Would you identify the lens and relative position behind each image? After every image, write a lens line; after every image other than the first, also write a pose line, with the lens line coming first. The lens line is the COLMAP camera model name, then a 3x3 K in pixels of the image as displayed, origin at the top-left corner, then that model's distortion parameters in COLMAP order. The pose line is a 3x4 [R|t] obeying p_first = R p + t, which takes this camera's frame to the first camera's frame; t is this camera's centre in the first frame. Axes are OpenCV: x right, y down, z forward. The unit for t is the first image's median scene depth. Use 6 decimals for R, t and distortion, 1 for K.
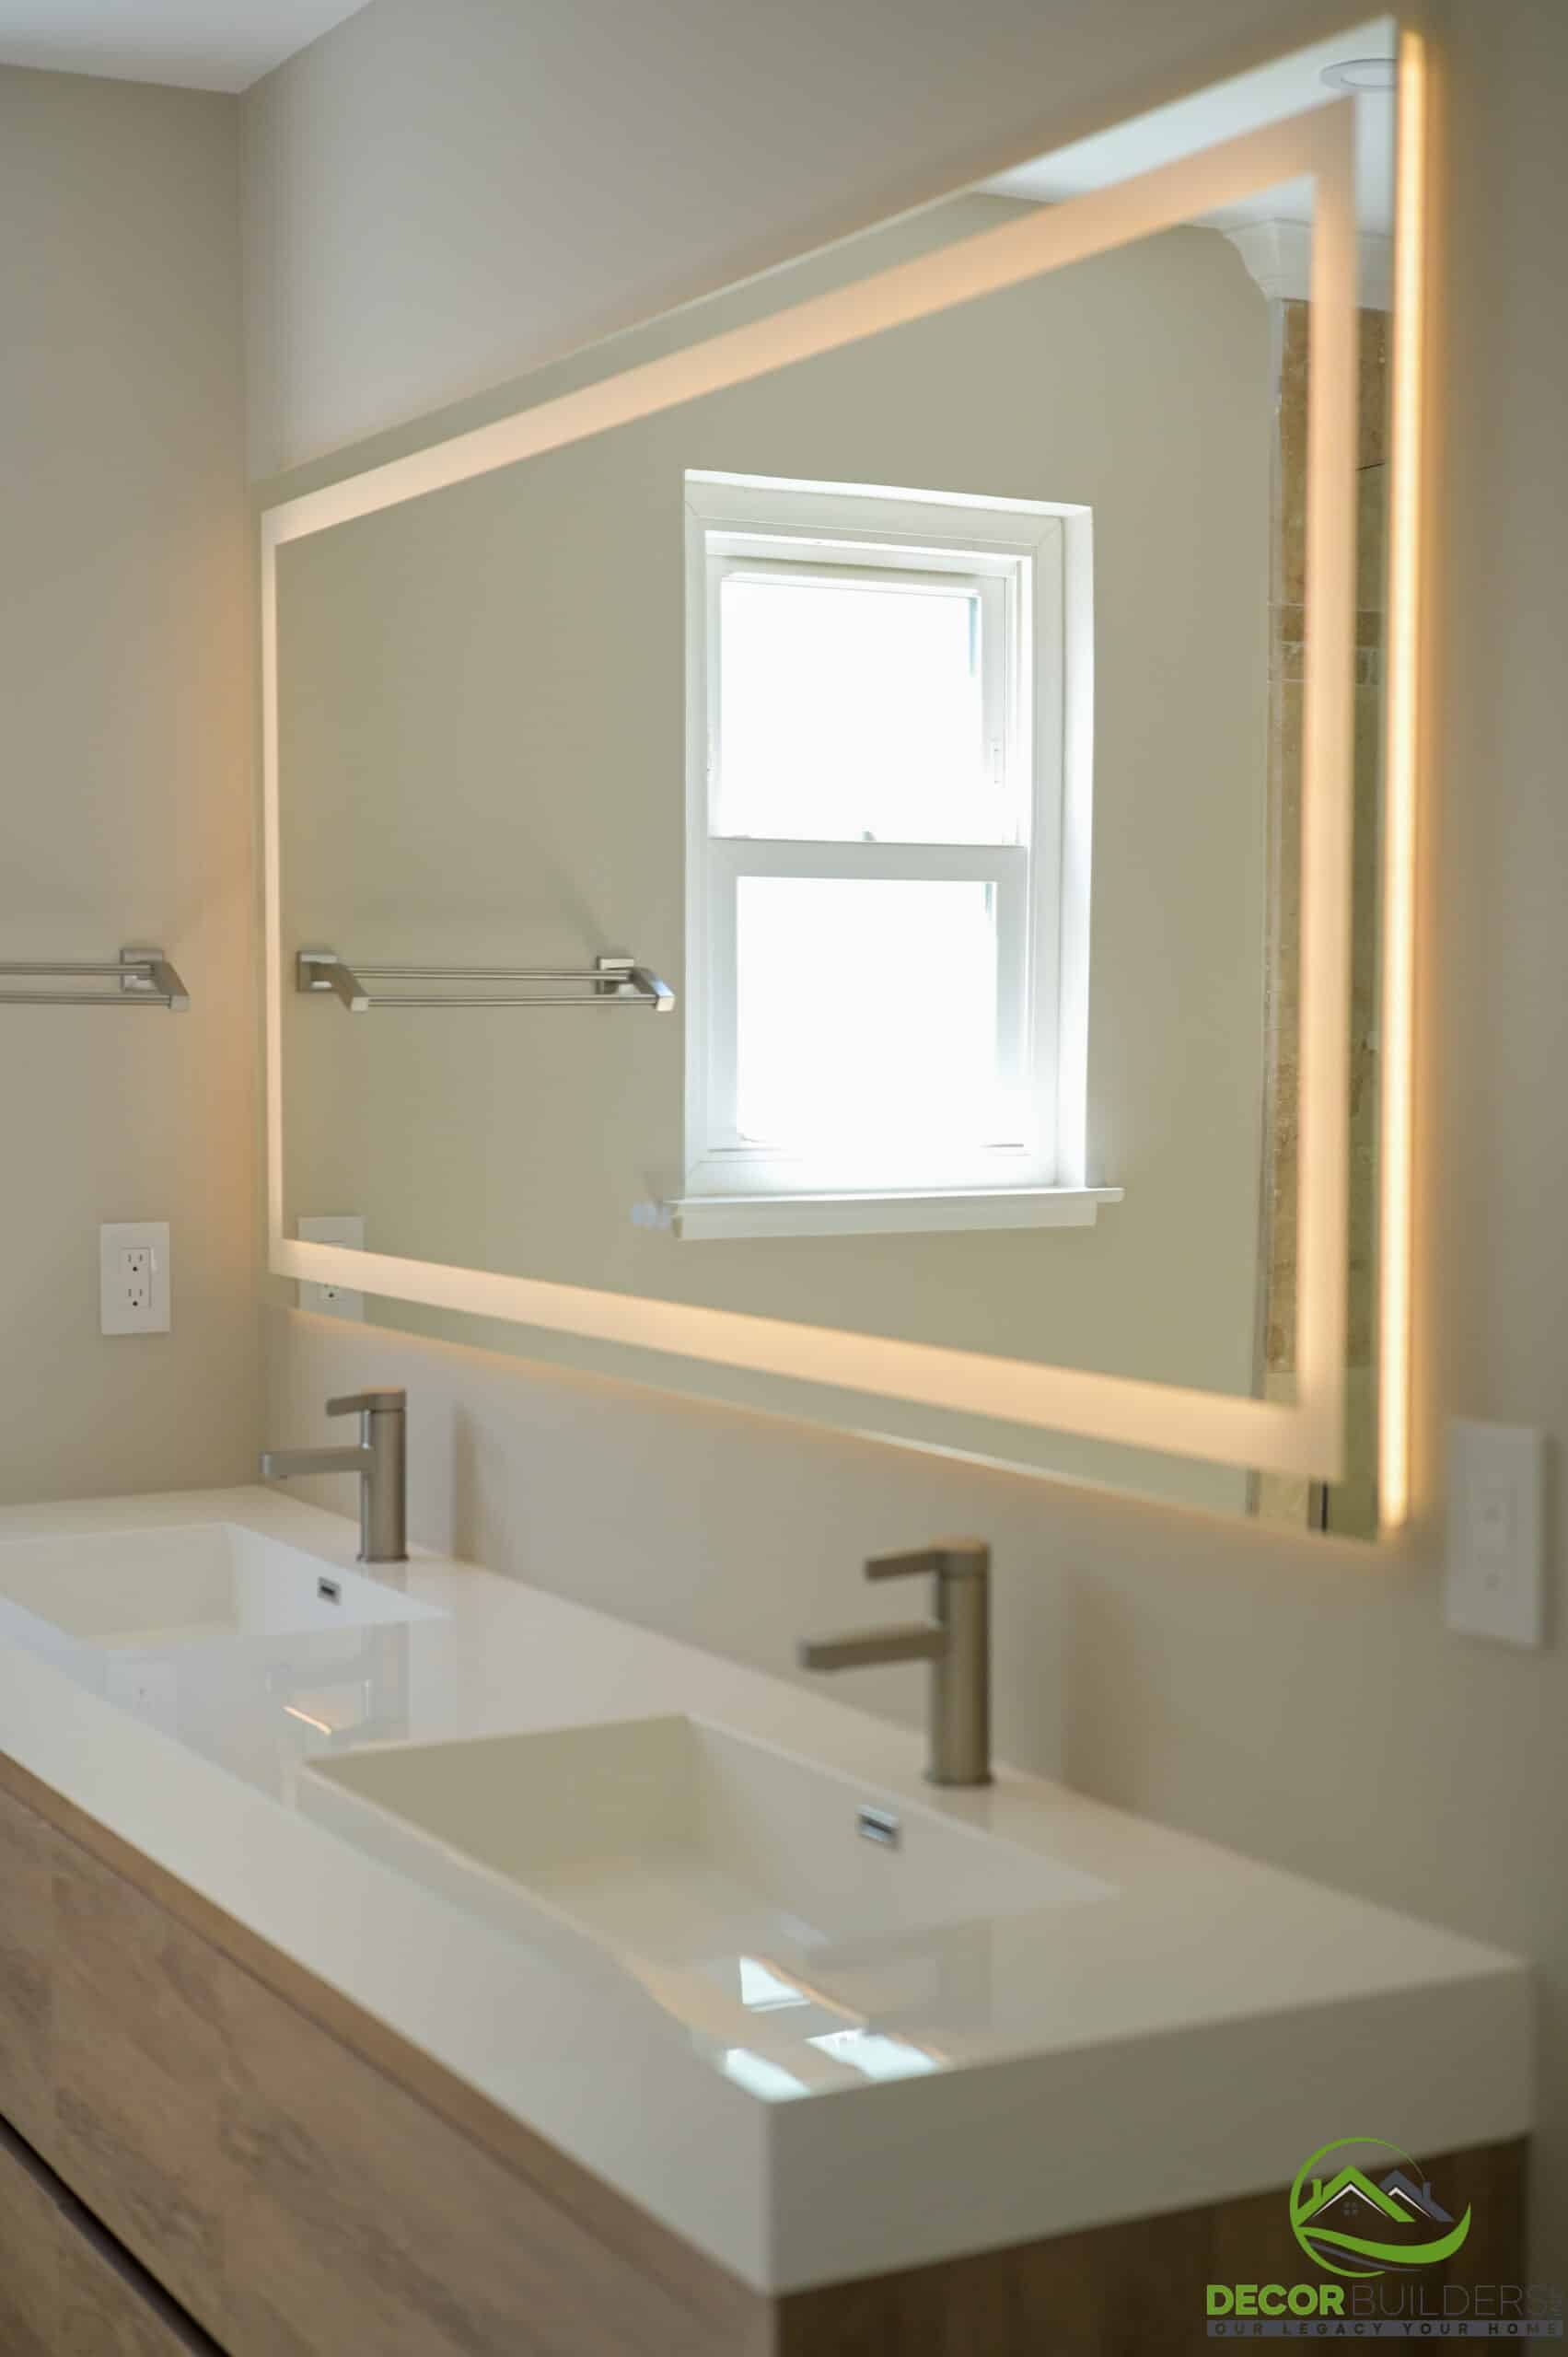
lens RADIAL K [[3369.9, 0, 740.7], [0, 3369.9, 1216.2], [0, 0, 1]] dist [0.059178, 0.000000]
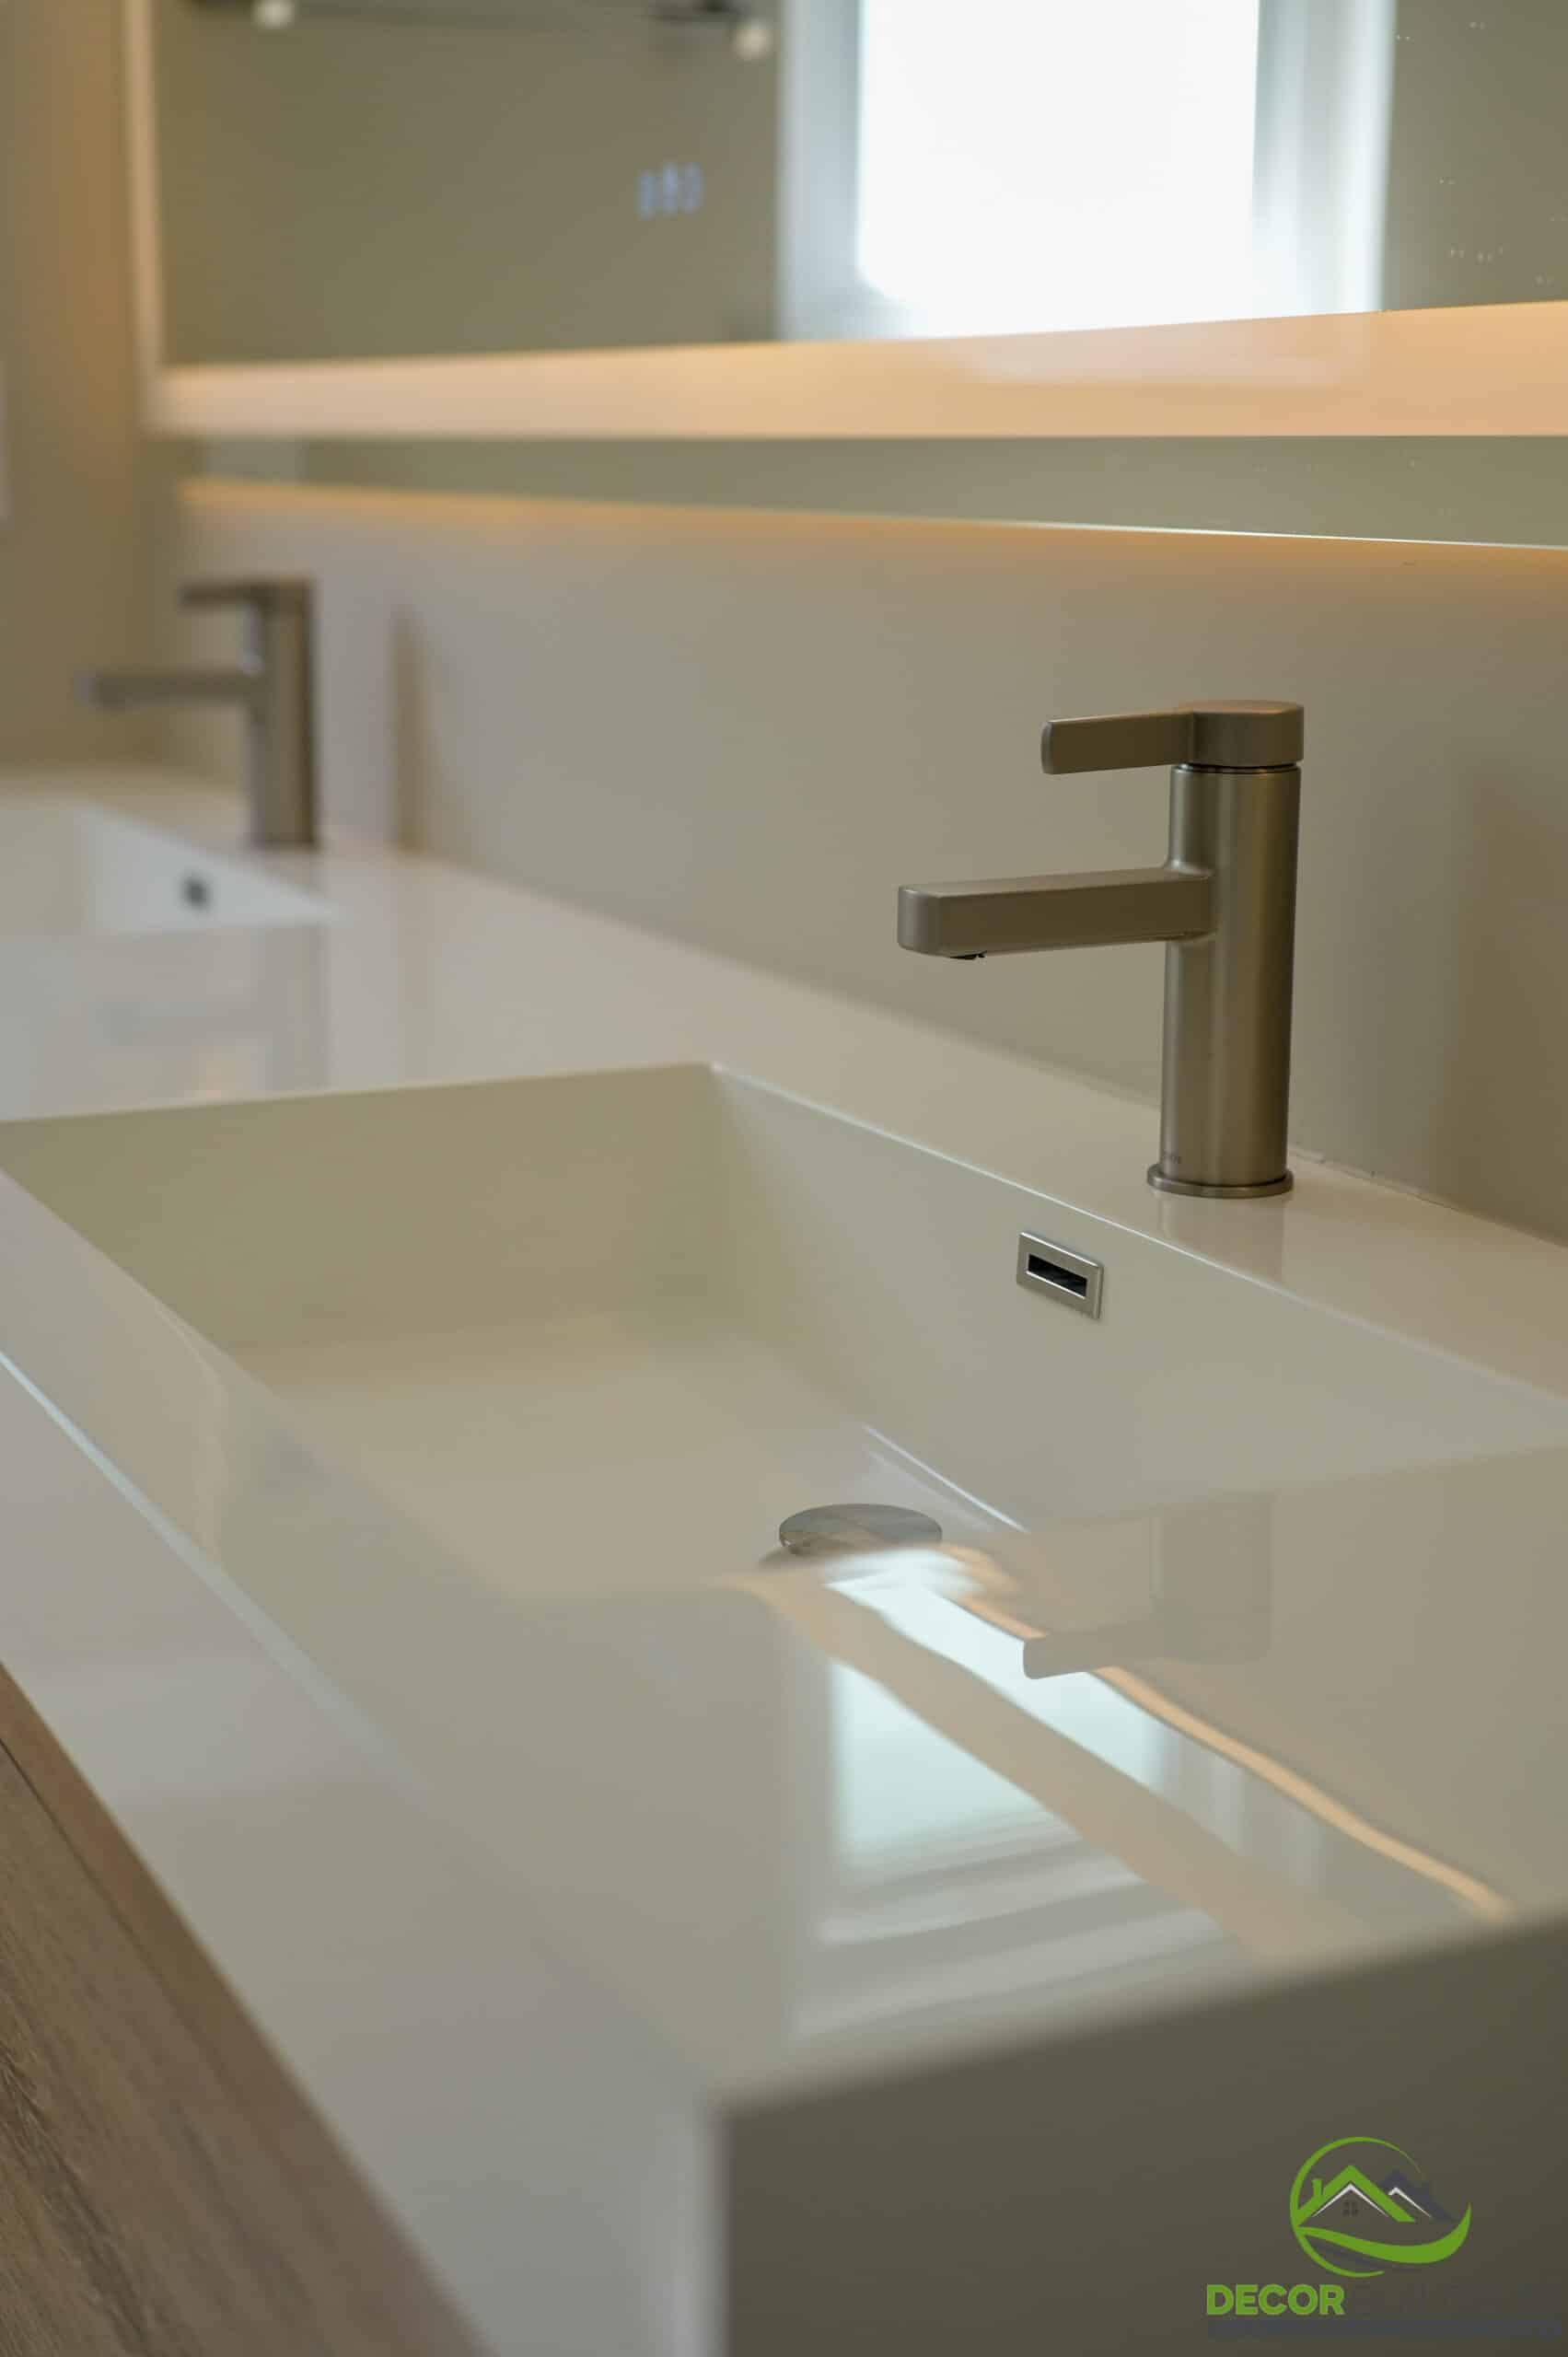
lens RADIAL K [[3369.9, 0, 771.7], [0, 3369.9, 1194.6], [0, 0, 1]] dist [0.059178, 0.000000]
pose [[0.999111, 0.019035, -0.037606, 0.012107], [-0.012924, 0.987589, 0.156526, 0.065854], [0.040118, -0.155901, 0.986958, 0.361834]]
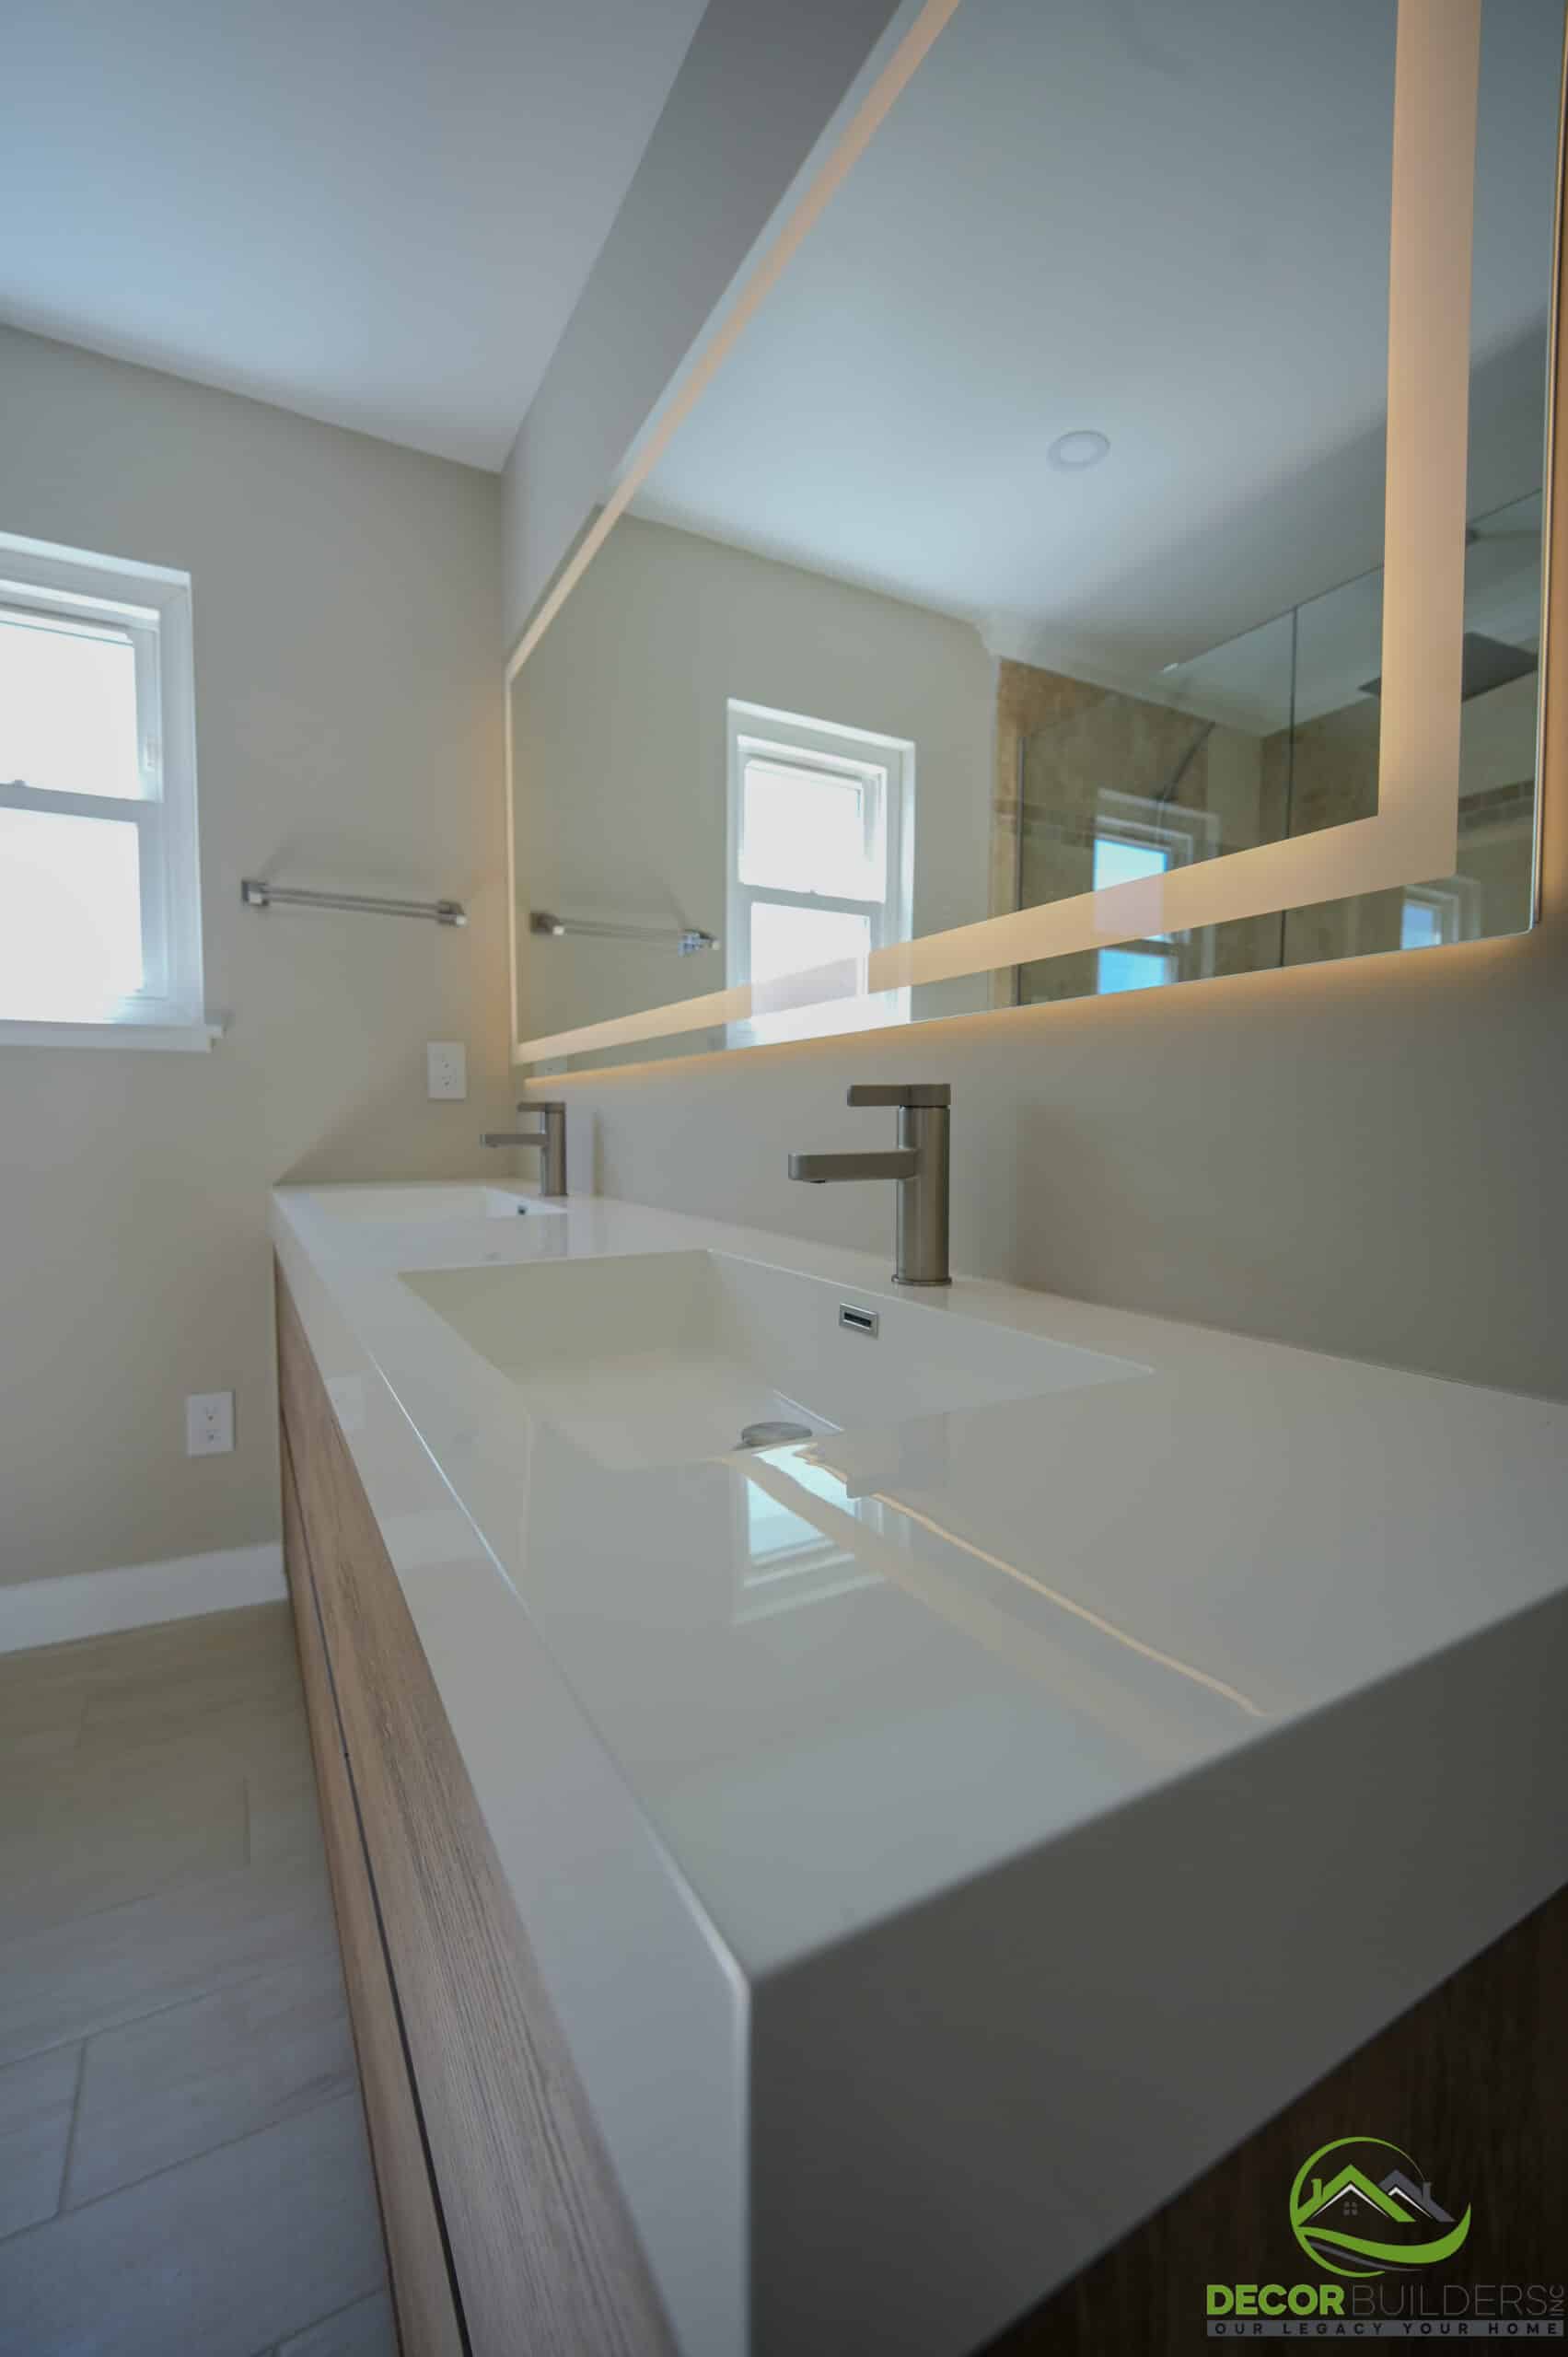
lens RADIAL K [[994.0, 0, 783.4], [0, 994.0, 1178.4], [0, 0, 1]] dist [-0.000926, -0.008596]
pose [[0.999708, -0.001048, 0.024136, 0.004439], [0.001120, 0.999995, -0.003000, 0.095079], [-0.024133, 0.003026, 0.999704, 0.465255]]
